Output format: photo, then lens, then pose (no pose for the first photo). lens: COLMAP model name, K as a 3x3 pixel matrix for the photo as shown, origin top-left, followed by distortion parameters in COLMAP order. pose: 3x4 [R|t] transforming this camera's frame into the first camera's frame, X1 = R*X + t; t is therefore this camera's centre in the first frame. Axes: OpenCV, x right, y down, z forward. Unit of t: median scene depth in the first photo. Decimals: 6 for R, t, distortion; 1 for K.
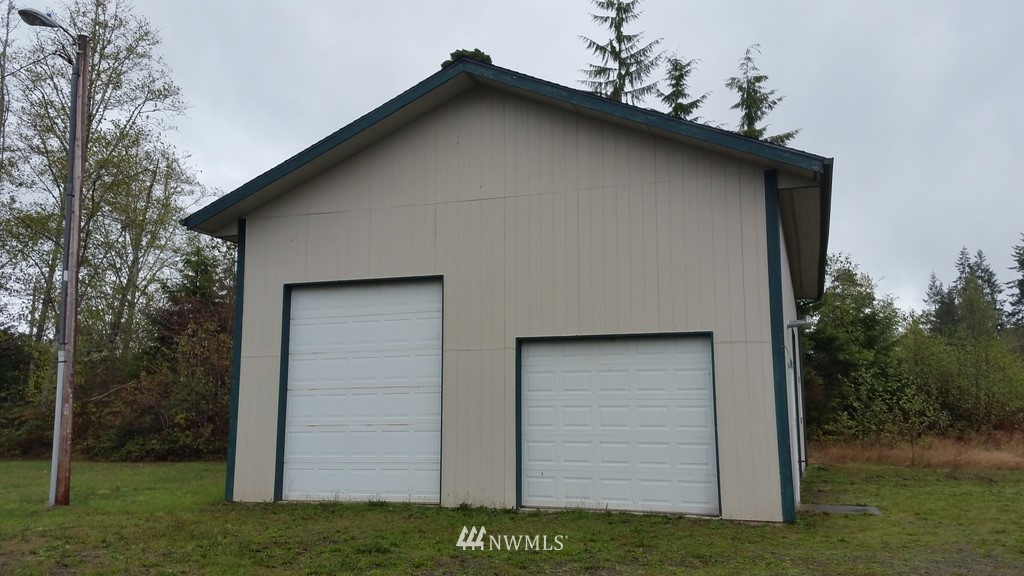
lens RADIAL K [[827.3, 0, 532.7], [0, 827.3, 286.4], [0, 0, 1]] dist [0.132826, -0.224310]
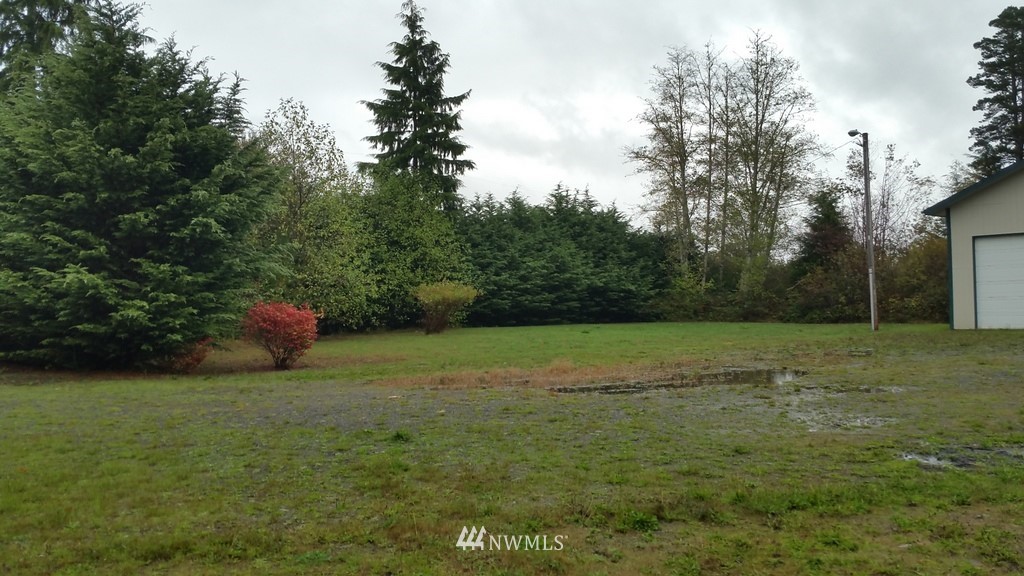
lens RADIAL K [[827.3, 0, 532.7], [0, 827.3, 286.4], [0, 0, 1]] dist [0.132826, -0.224310]
pose [[0.854685, -0.024577, -0.518566, -0.057397], [0.092634, 0.990068, 0.105754, -0.094184], [0.510816, -0.138423, 0.848473, -0.668593]]
